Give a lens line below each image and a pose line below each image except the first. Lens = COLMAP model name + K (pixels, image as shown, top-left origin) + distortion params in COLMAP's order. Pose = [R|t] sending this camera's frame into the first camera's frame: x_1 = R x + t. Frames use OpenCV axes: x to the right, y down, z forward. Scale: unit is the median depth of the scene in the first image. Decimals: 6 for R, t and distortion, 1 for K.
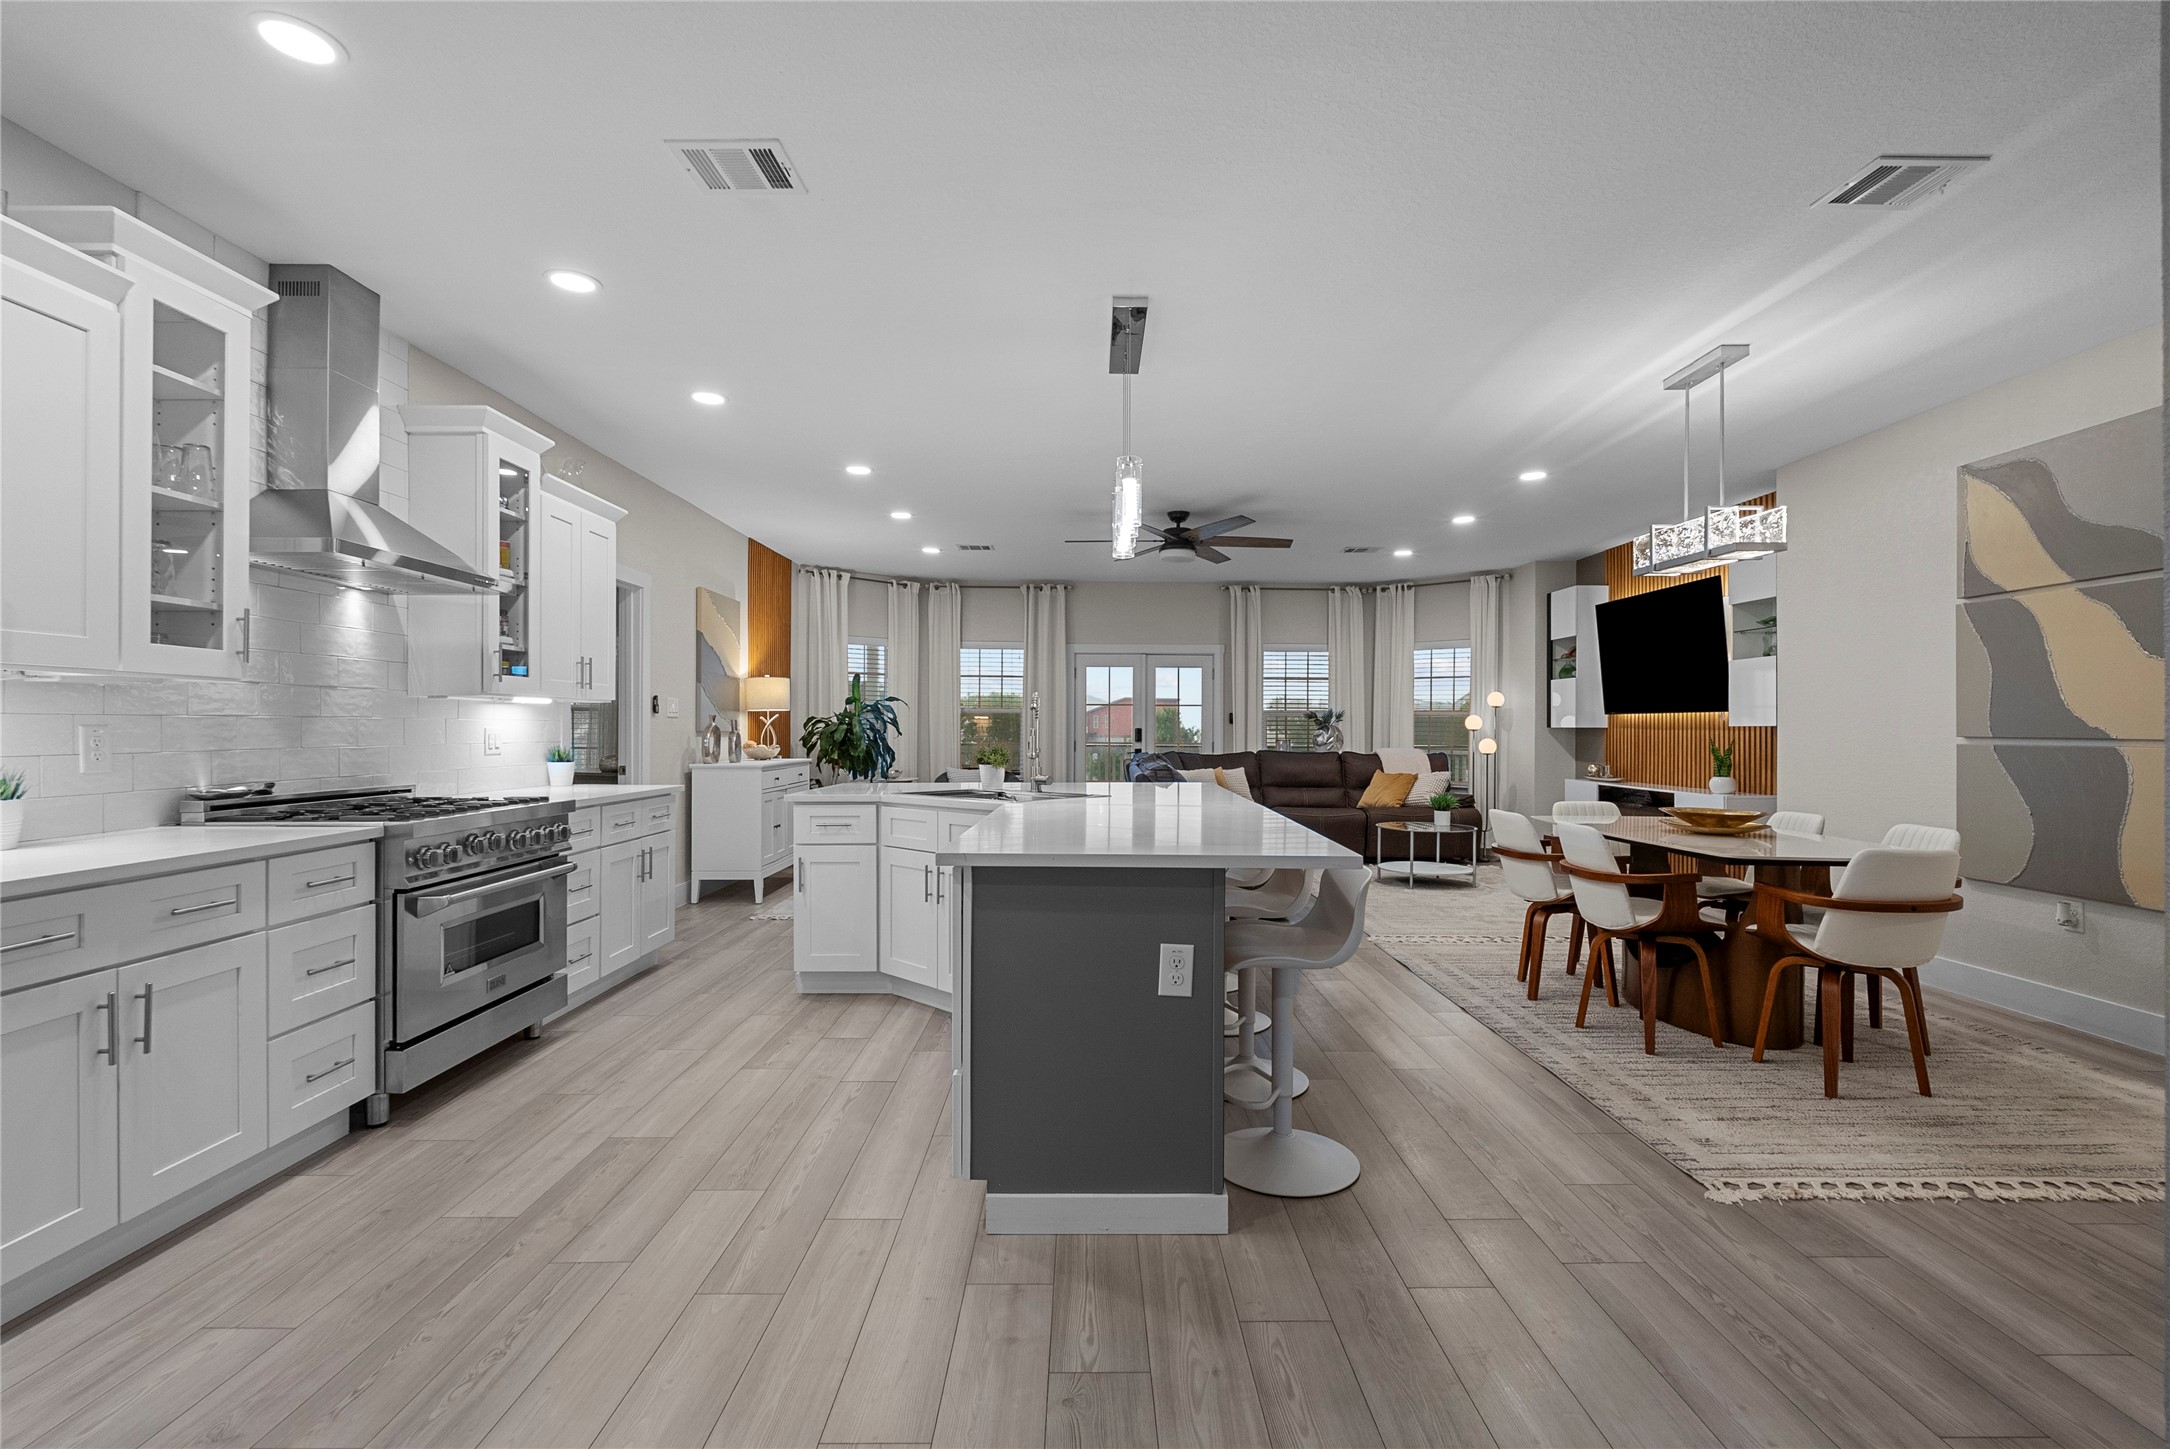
lens RADIAL K [[955.3, 0, 1091.9], [0, 955.3, 729.8], [0, 0, 1]] dist [-0.011066, 0.002916]
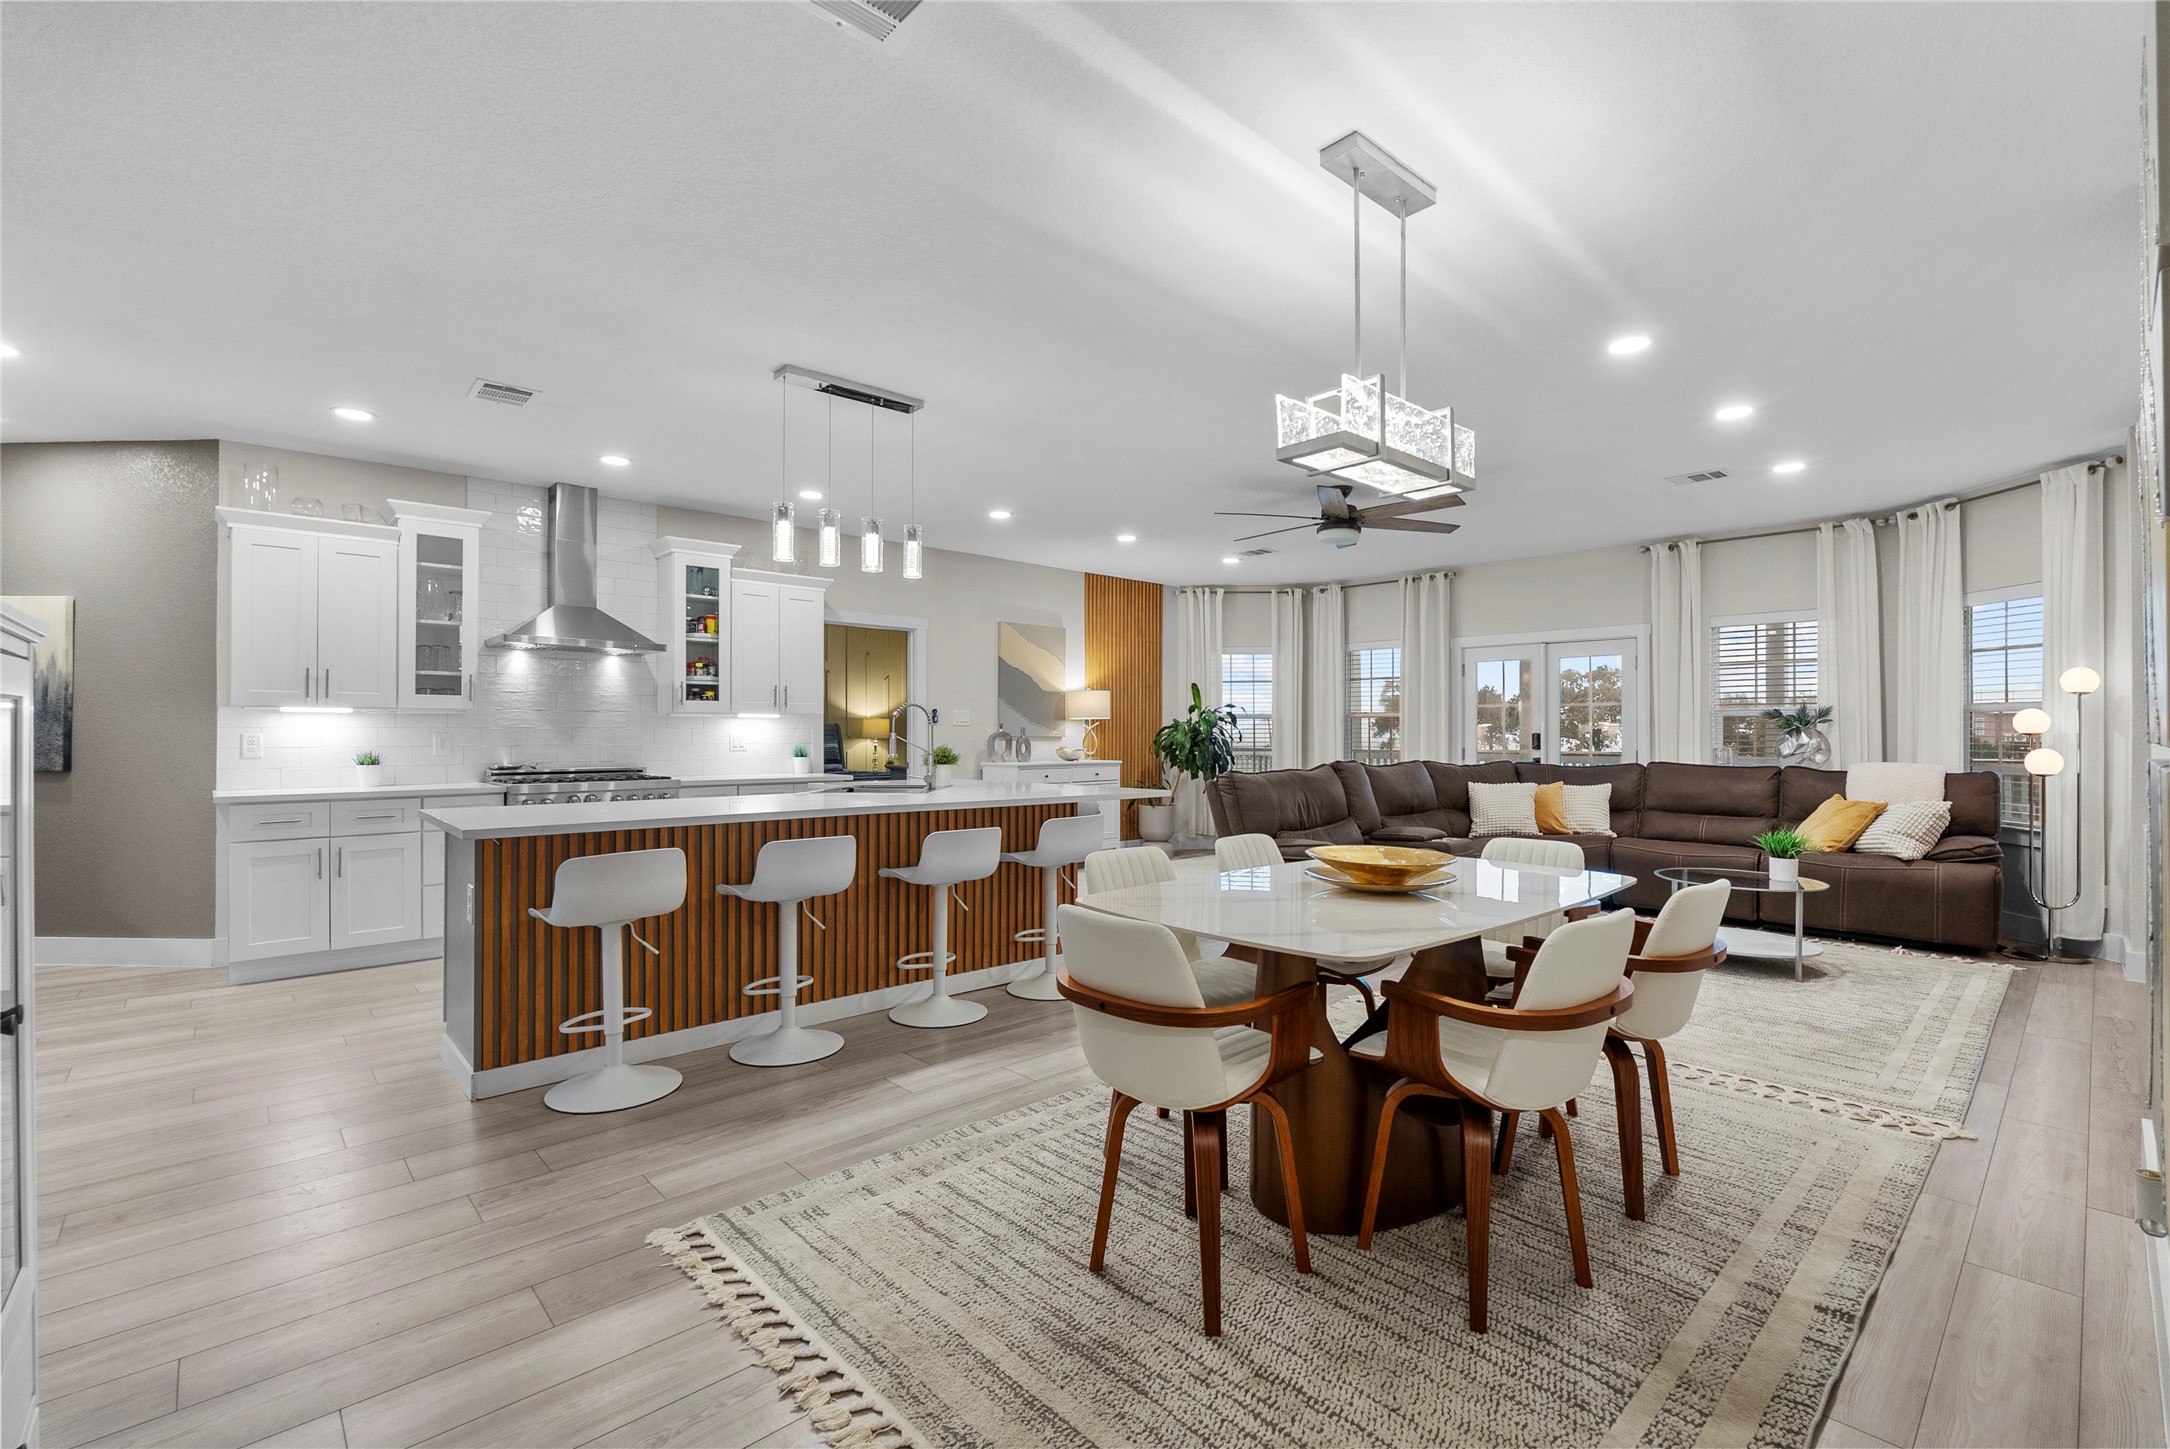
lens RADIAL K [[955.3, 0, 1093.6], [0, 955.3, 720.7], [0, 0, 1]] dist [-0.011066, 0.002916]
pose [[0.677715, -0.013434, -0.735202, 0.986830], [0.000480, 0.999841, -0.017828, 0.004578], [0.735325, 0.011730, 0.677613, 0.407336]]
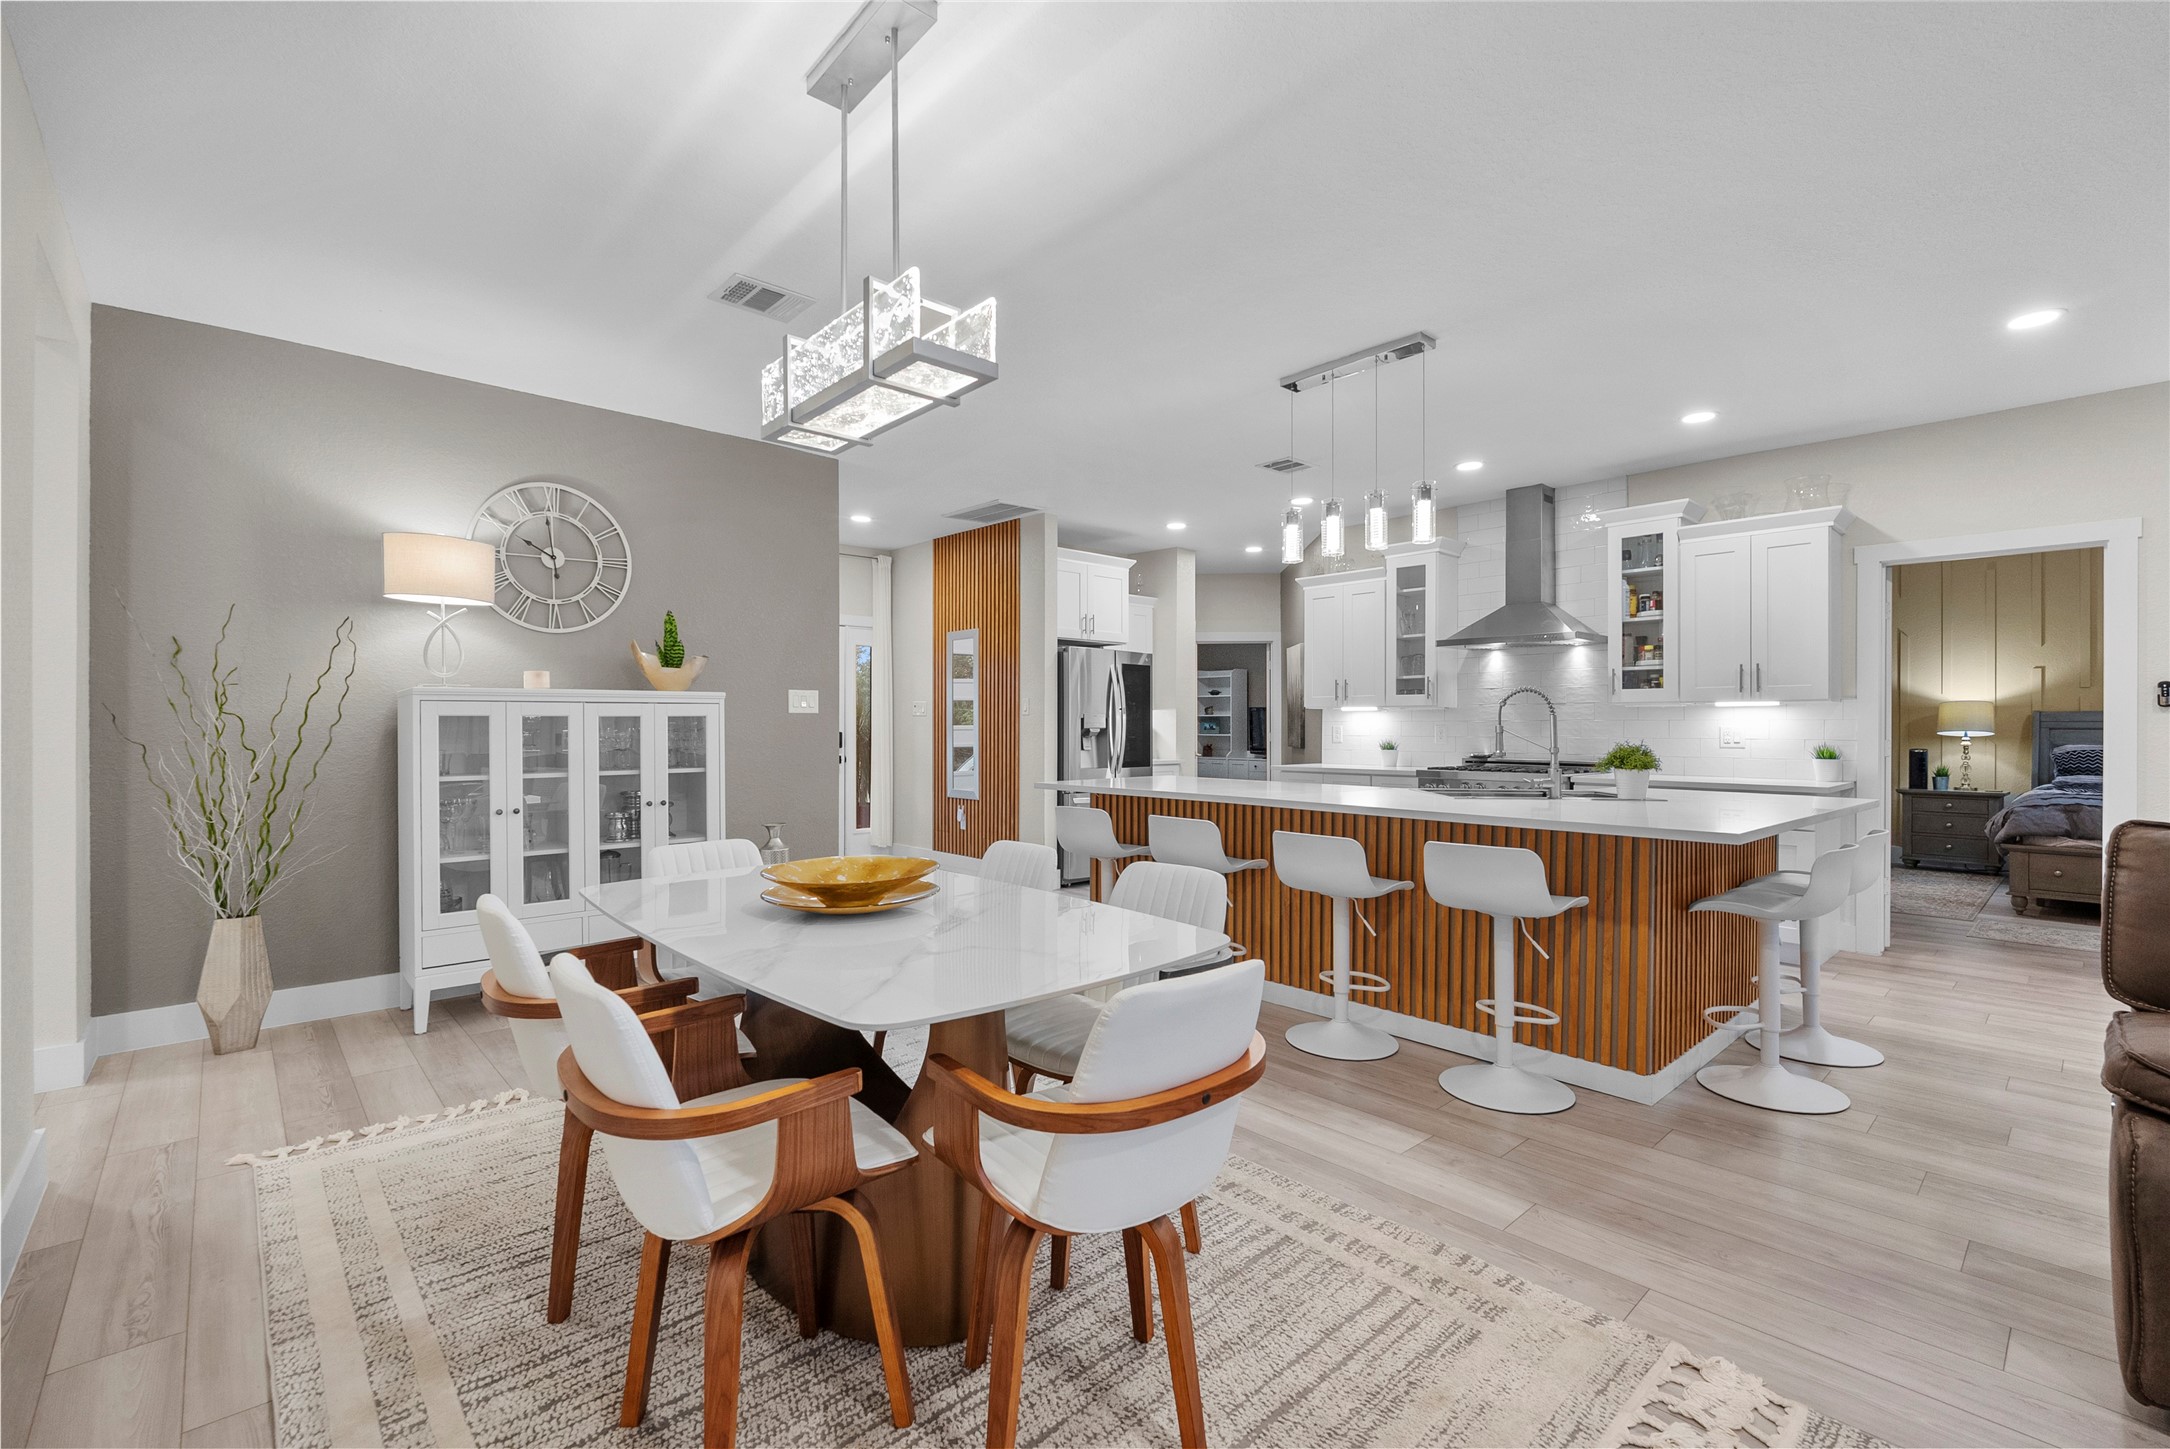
lens RADIAL K [[955.3, 0, 1088.7], [0, 955.3, 723.2], [0, 0, 1]] dist [-0.011066, 0.002916]
pose [[-0.738282, -0.005576, -0.674469, 0.911964], [-0.005912, 0.999981, -0.001796, 0.000056], [0.674466, 0.002661, -0.738301, 1.473856]]
